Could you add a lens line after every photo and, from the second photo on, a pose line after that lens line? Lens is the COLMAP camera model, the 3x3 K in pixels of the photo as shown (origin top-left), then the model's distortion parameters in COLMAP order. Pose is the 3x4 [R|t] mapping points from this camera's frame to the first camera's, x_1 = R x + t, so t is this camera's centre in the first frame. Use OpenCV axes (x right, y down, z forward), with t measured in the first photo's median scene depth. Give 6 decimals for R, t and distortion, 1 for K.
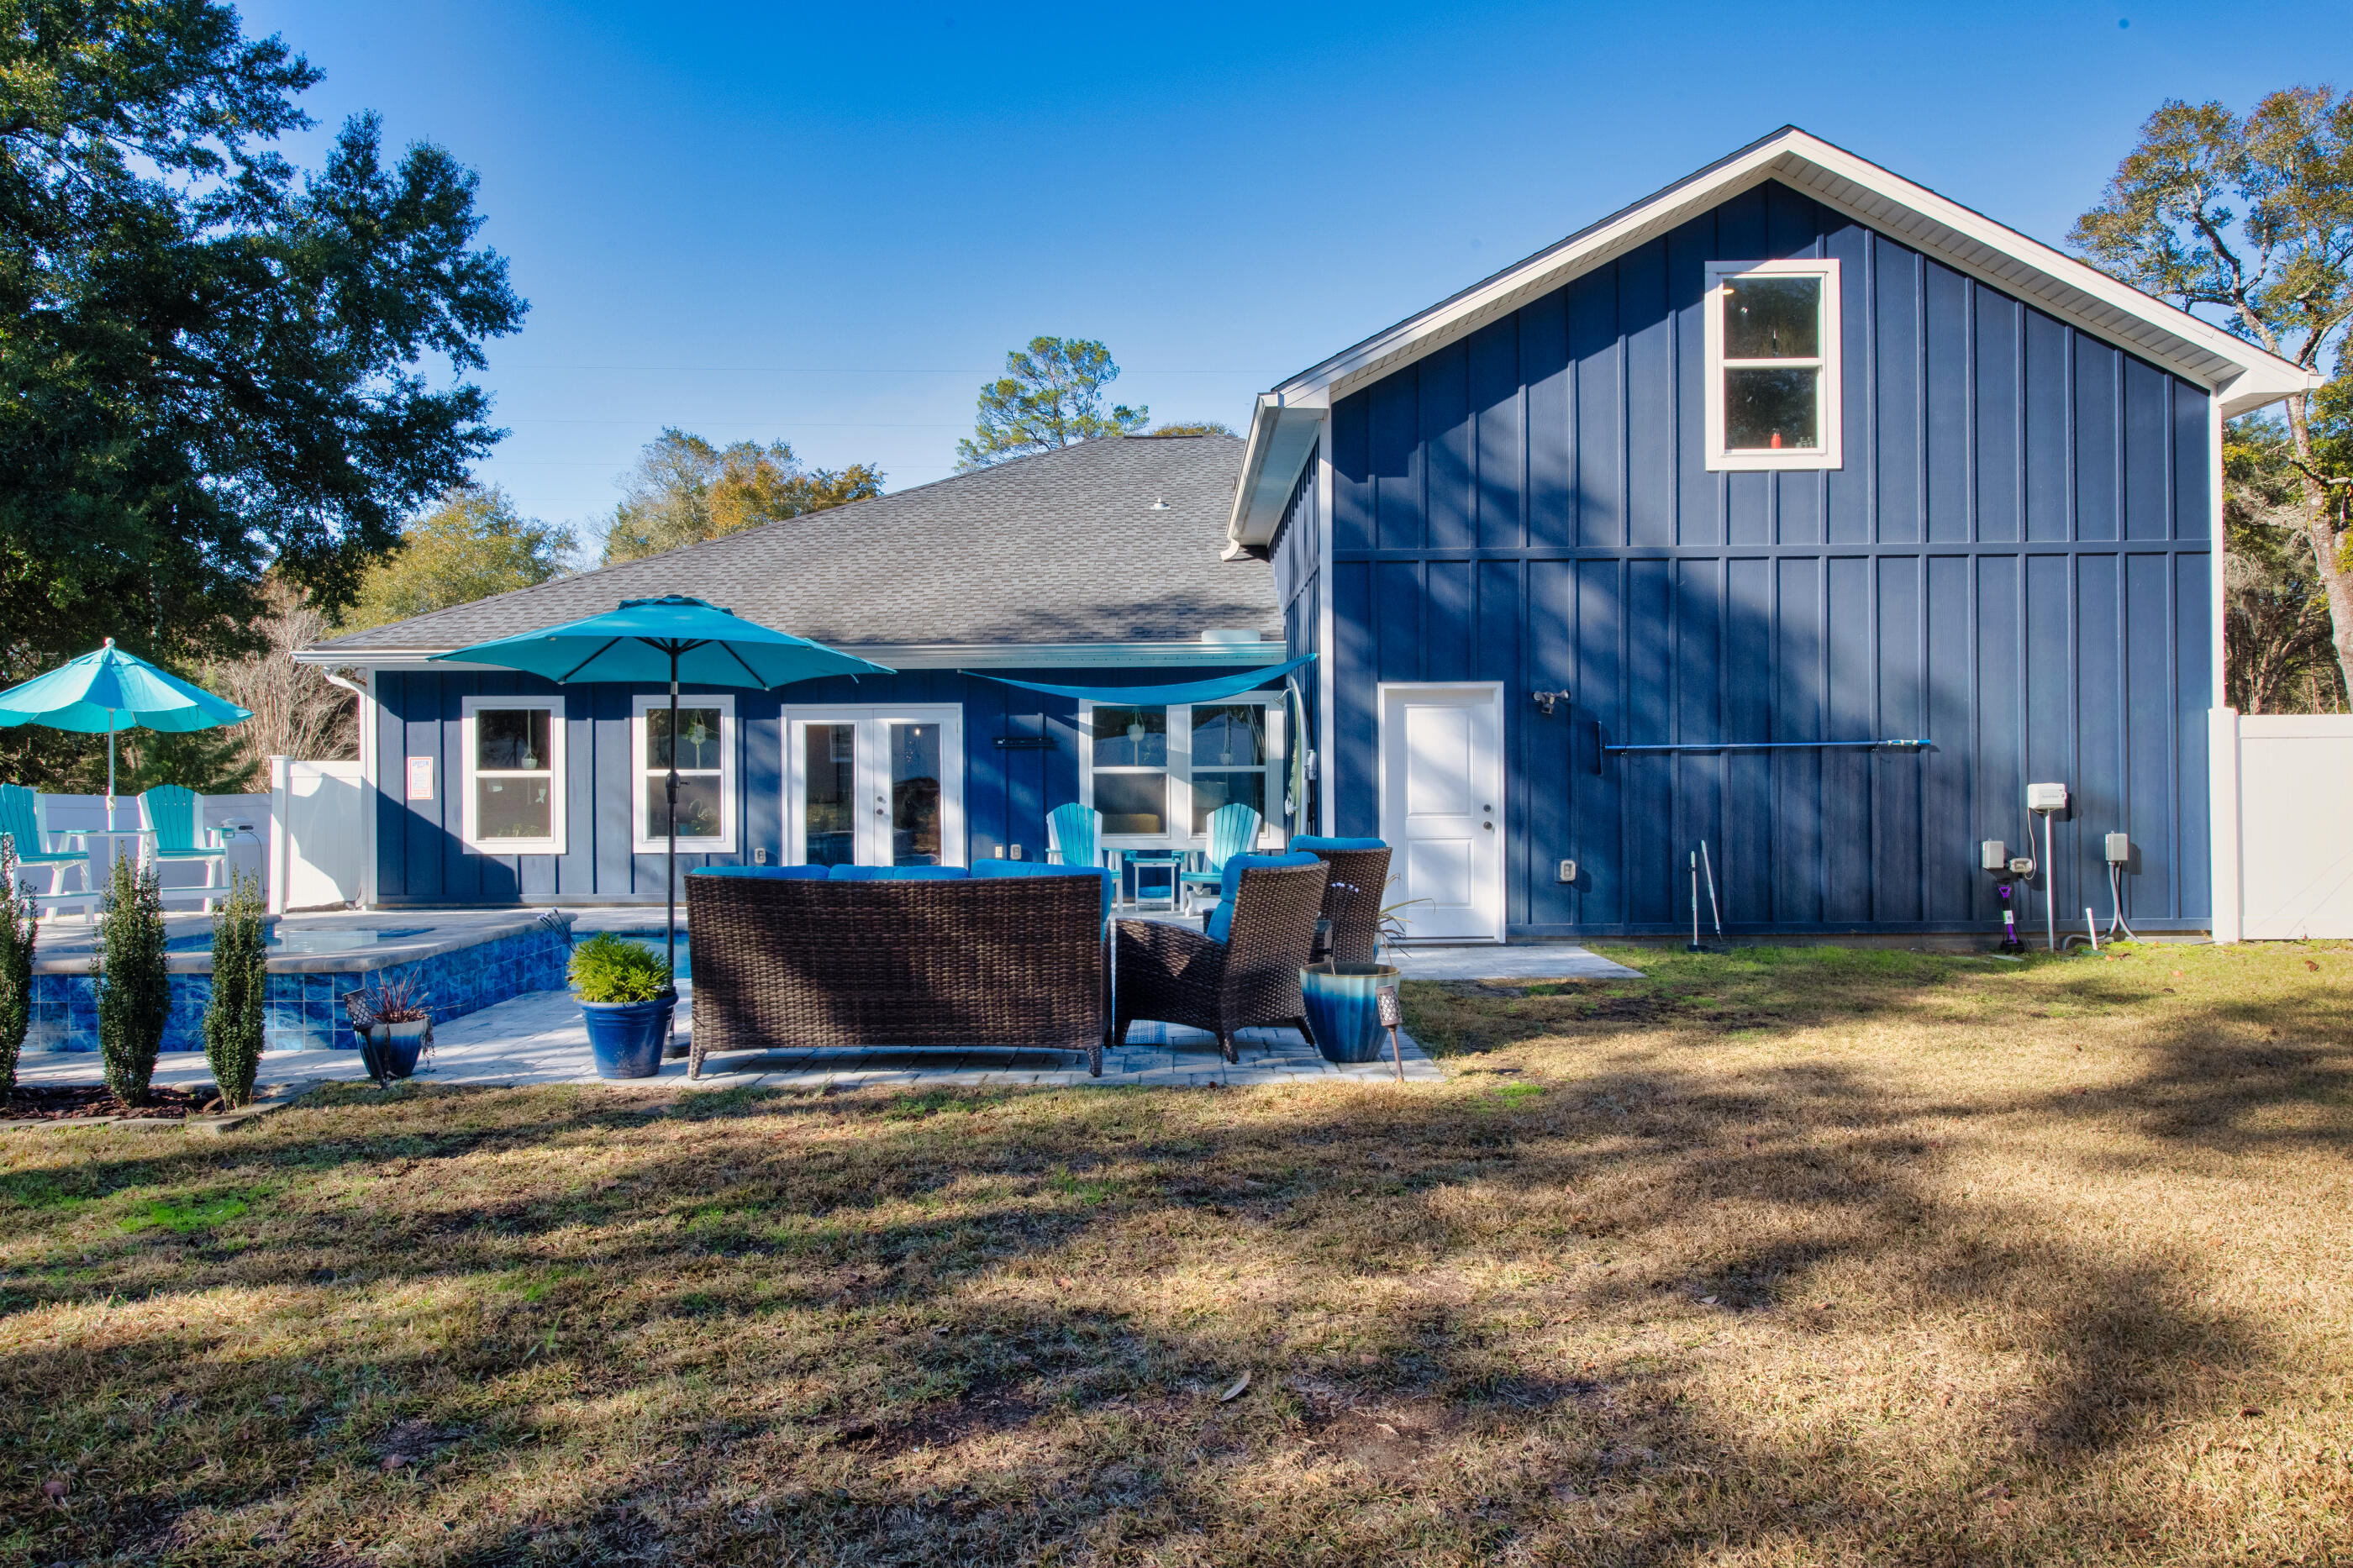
lens RADIAL K [[1470.9, 0, 1201.3], [0, 1470.9, 800.8], [0, 0, 1]] dist [0.016760, 0.000423]
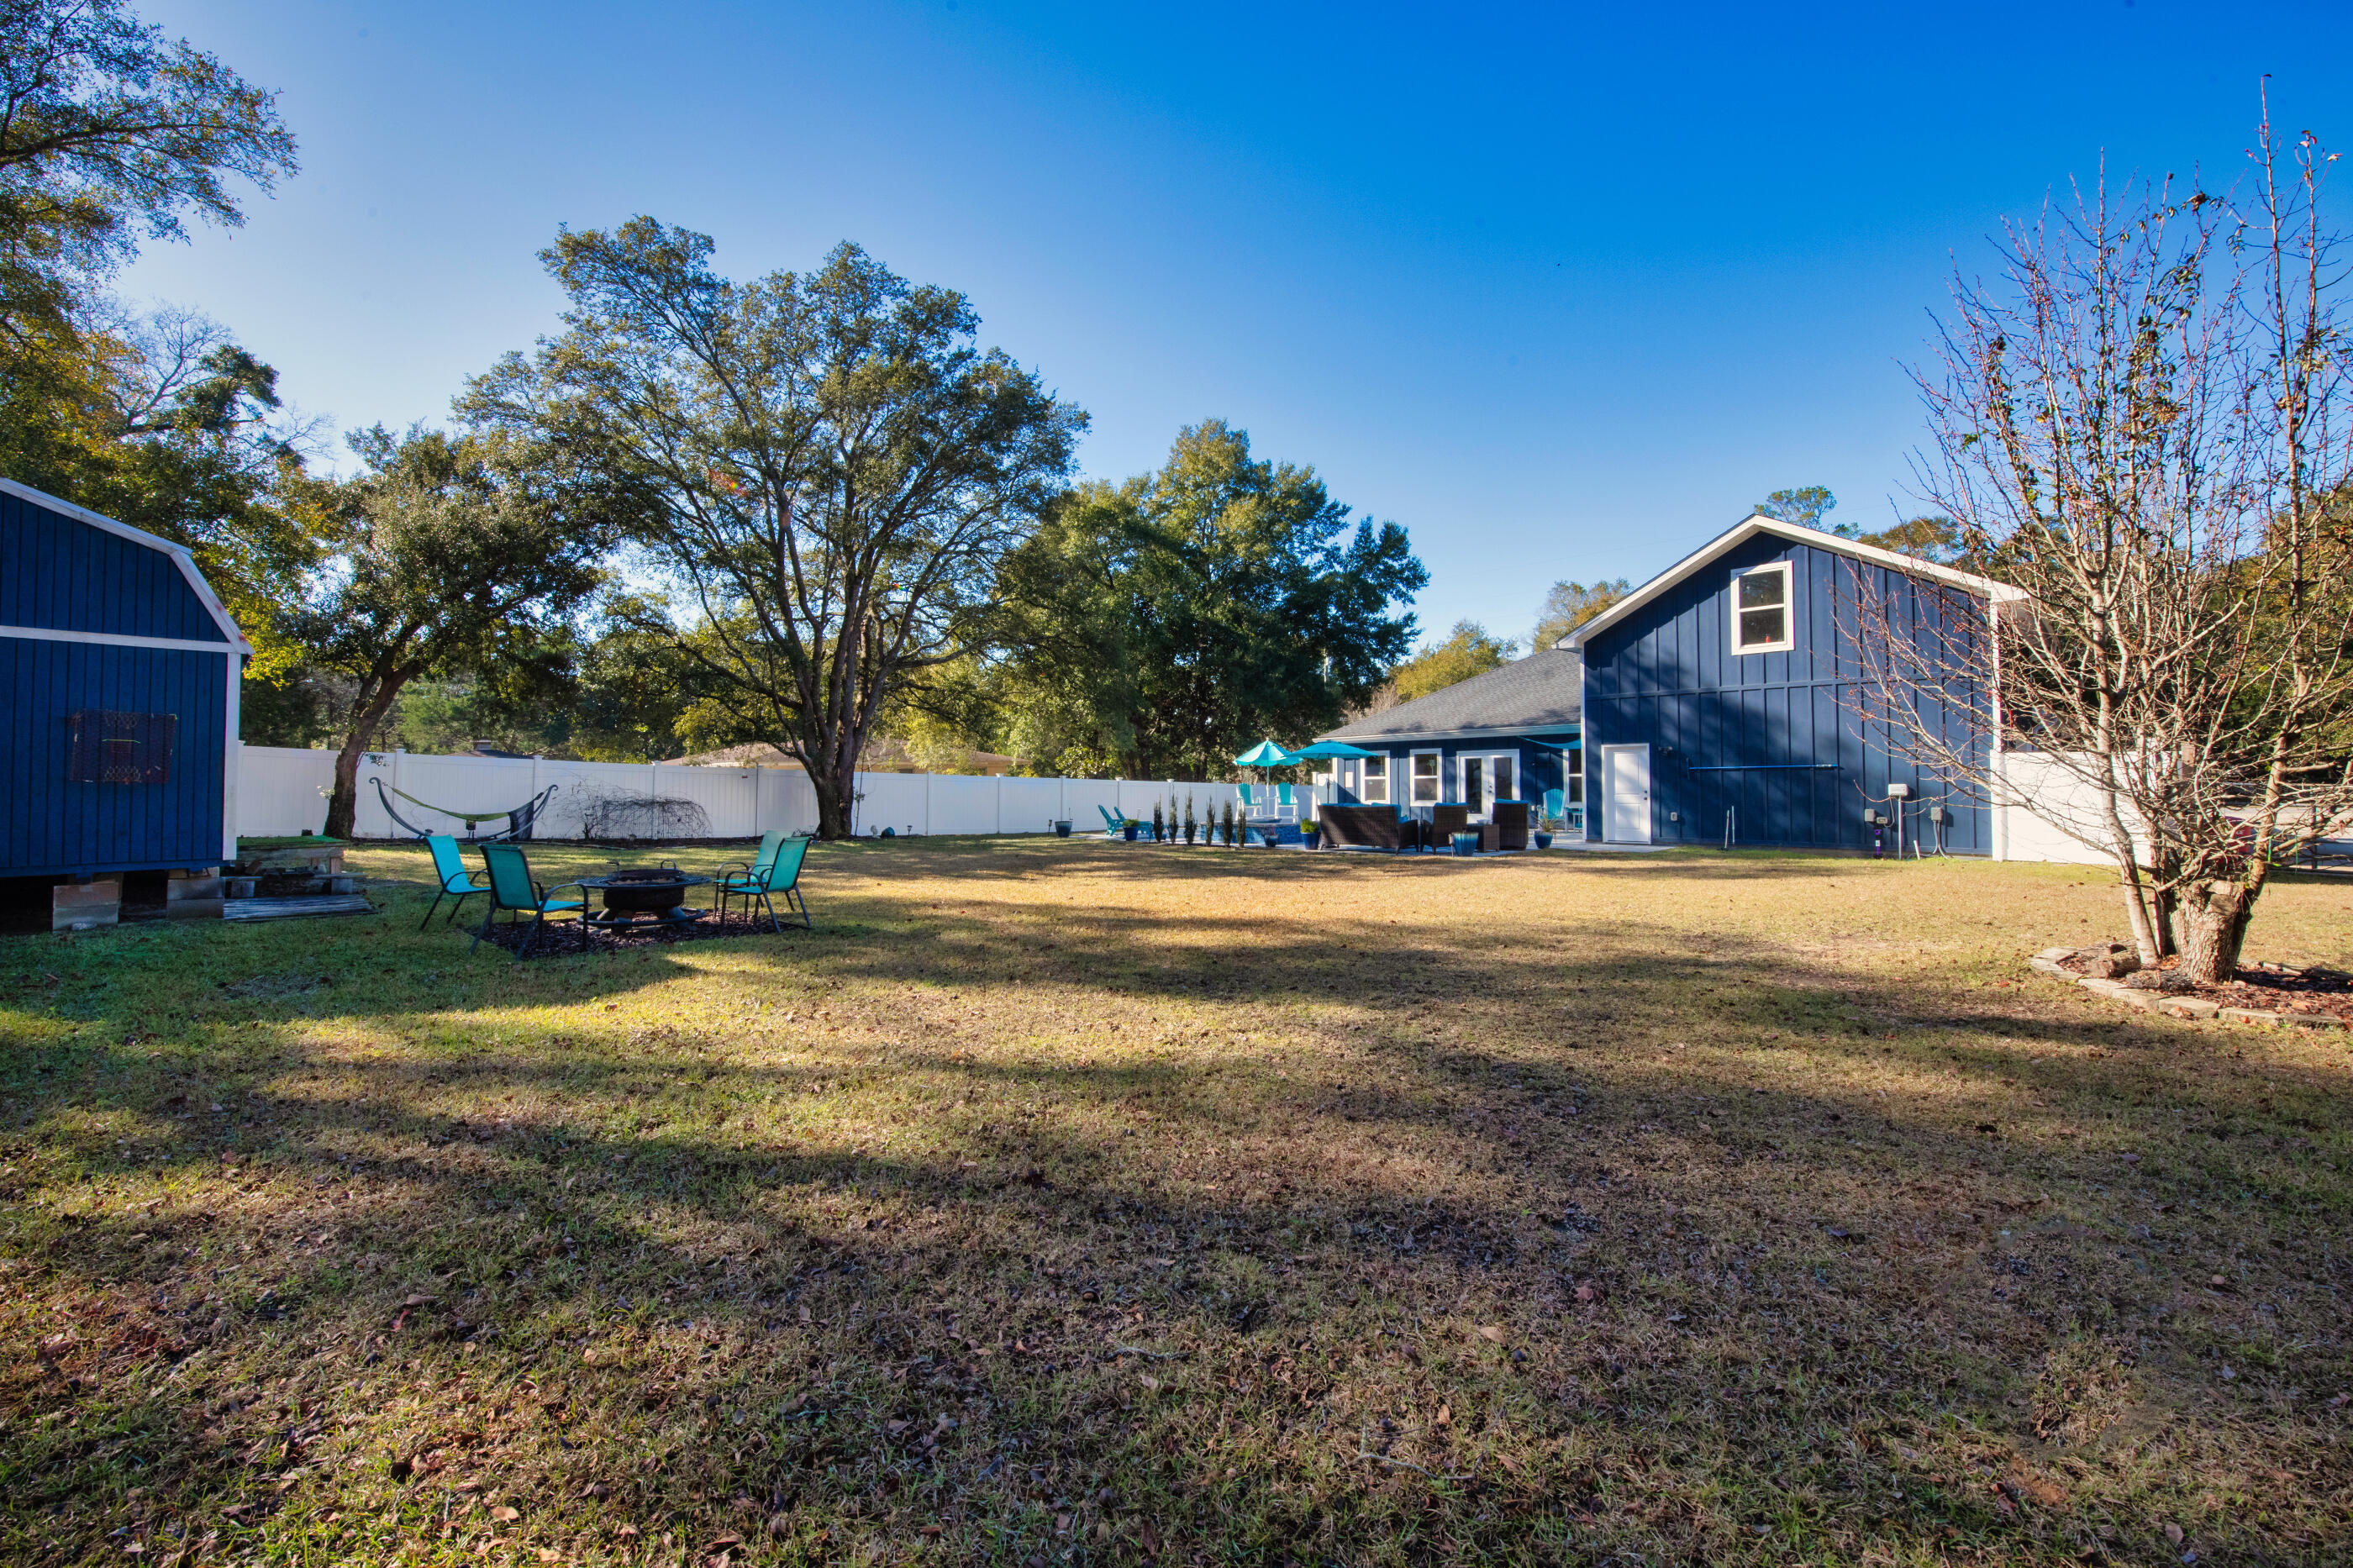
lens RADIAL K [[980.0, 0, 1175.2], [0, 980.0, 797.3], [0, 0, 1]] dist [0.010245, 0.000536]
pose [[0.681058, 0.010429, -0.732155, 0.667997], [0.000397, 0.999893, 0.014612, -0.008268], [0.732229, -0.010243, 0.680981, -0.583785]]
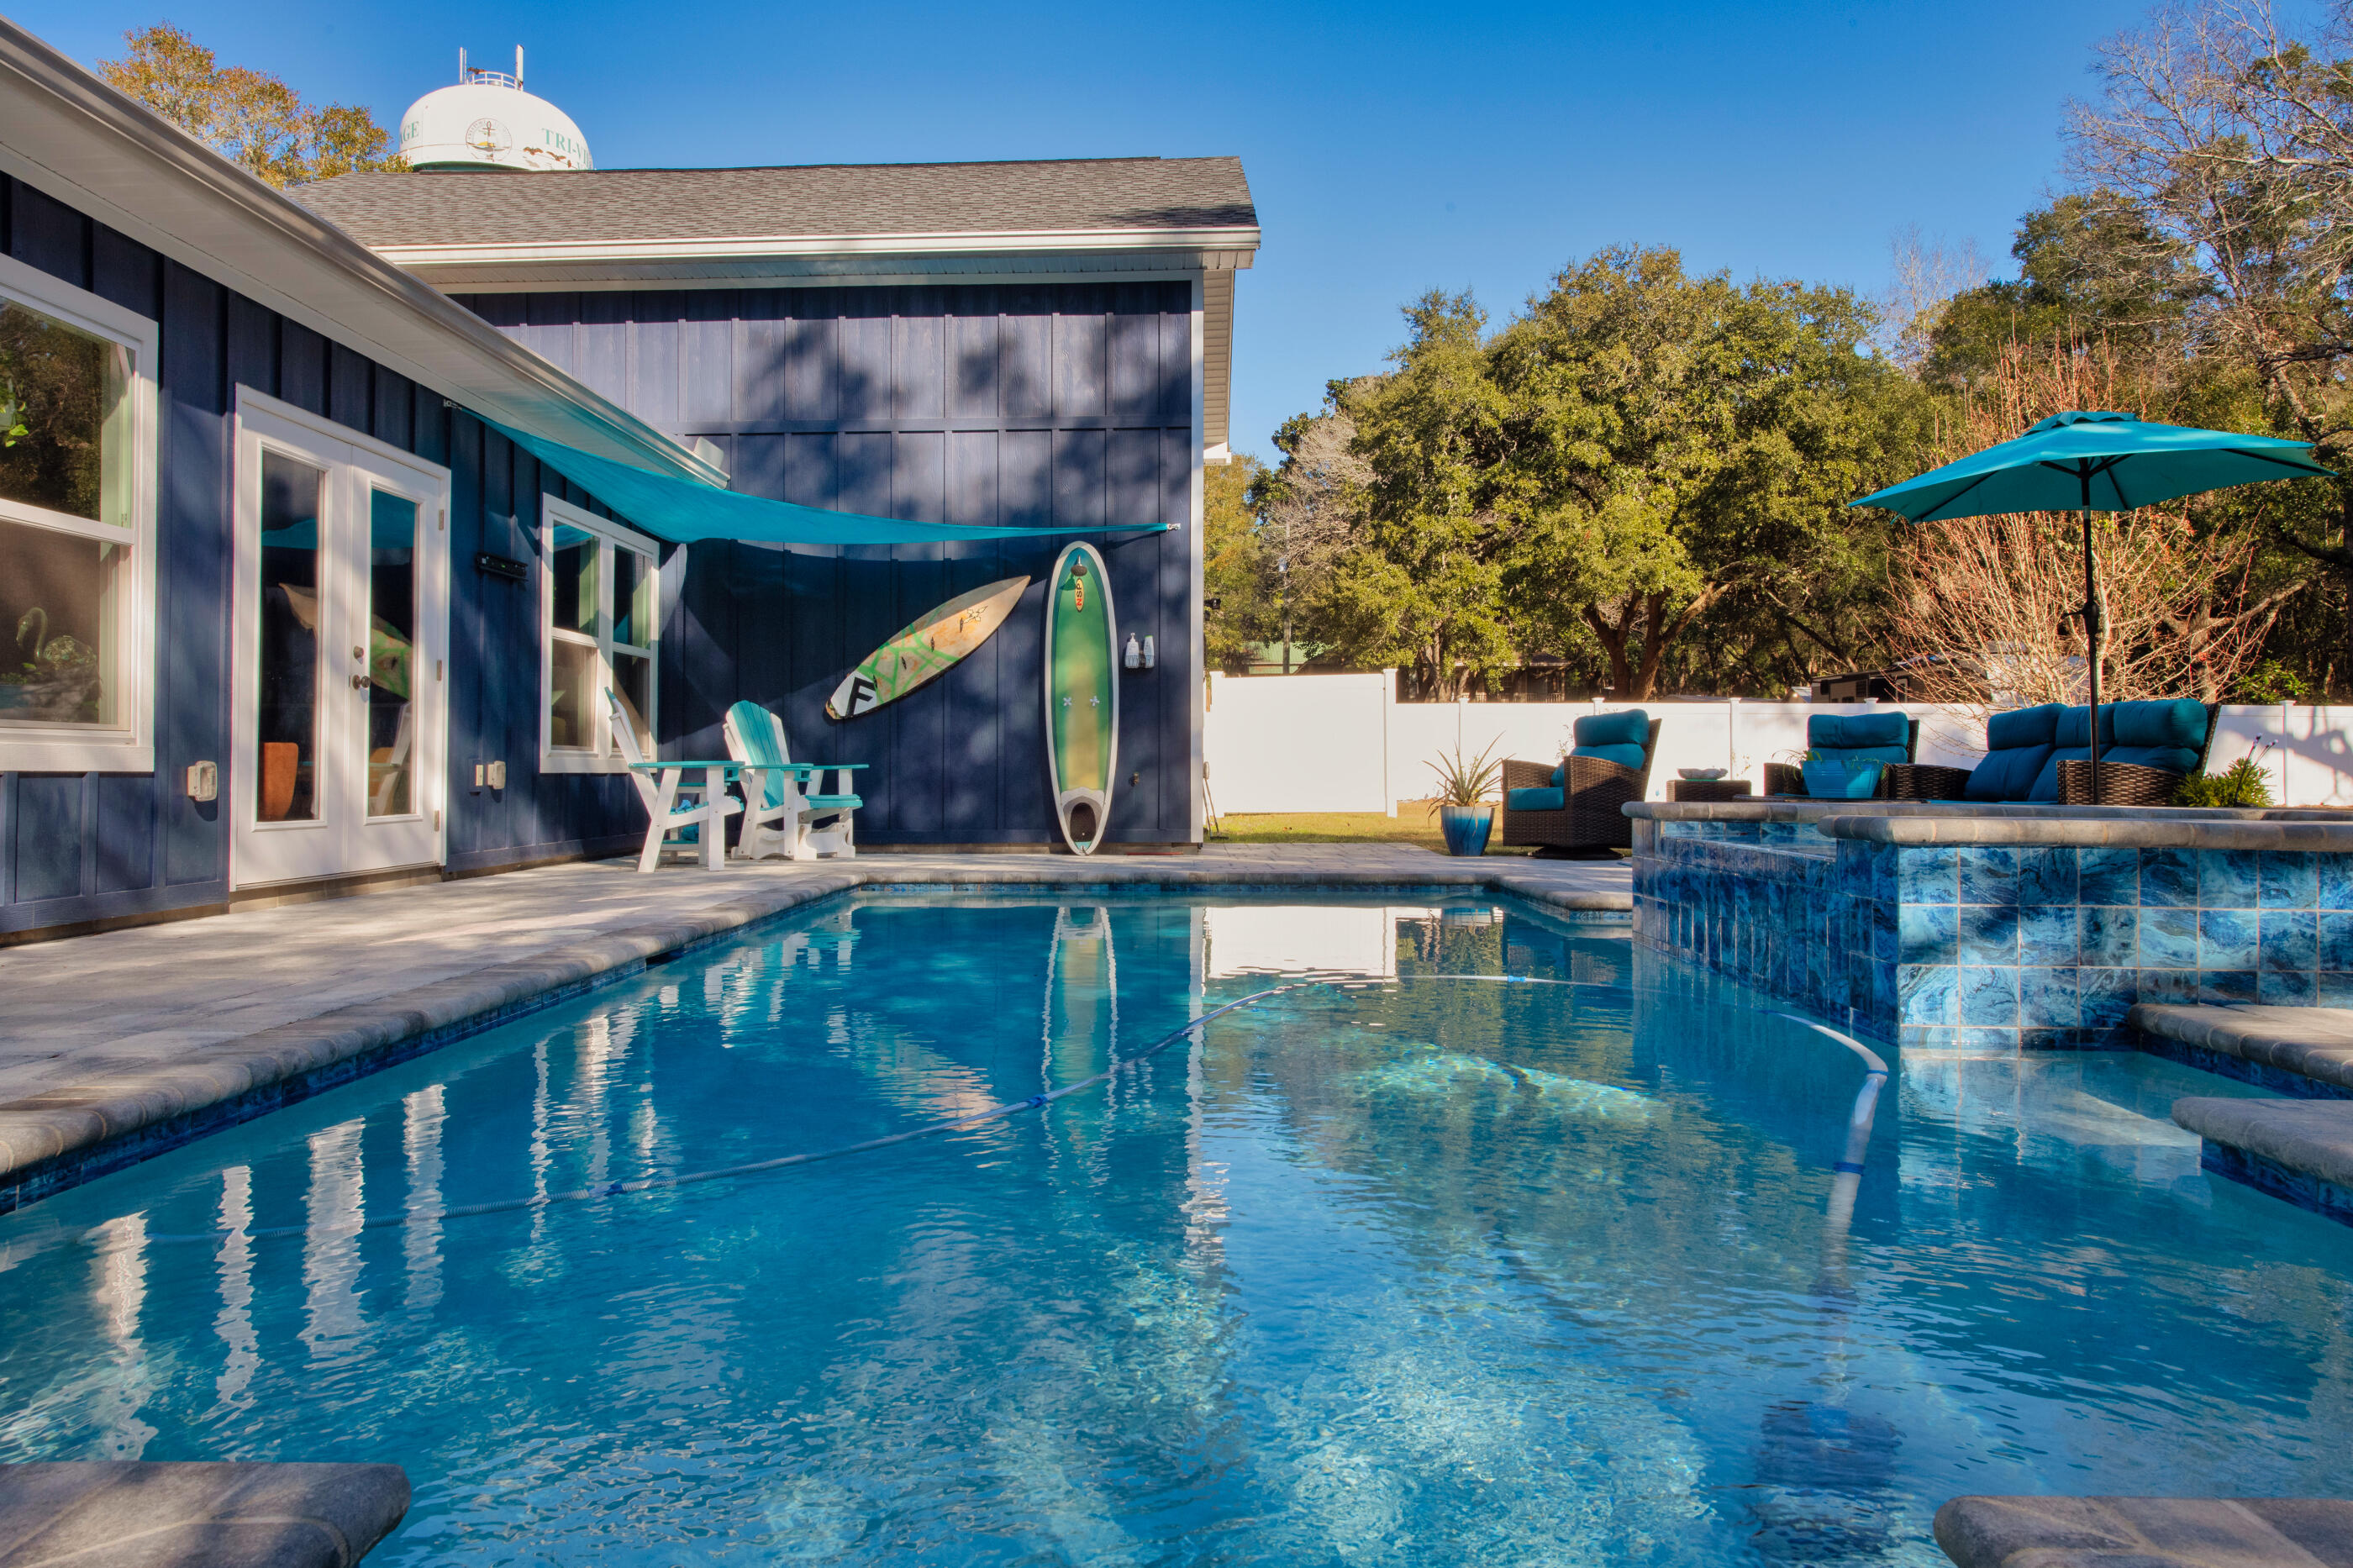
lens RADIAL K [[1684.0, 0, 1090.6], [0, 1684.0, 791.9], [0, 0, 1]] dist [-0.001441, 0.000443]
pose [[0.035083, -0.004304, 0.999375, -0.719562], [0.001215, 0.999990, 0.004264, 0.040632], [-0.999384, 0.001065, 0.035088, 0.756800]]
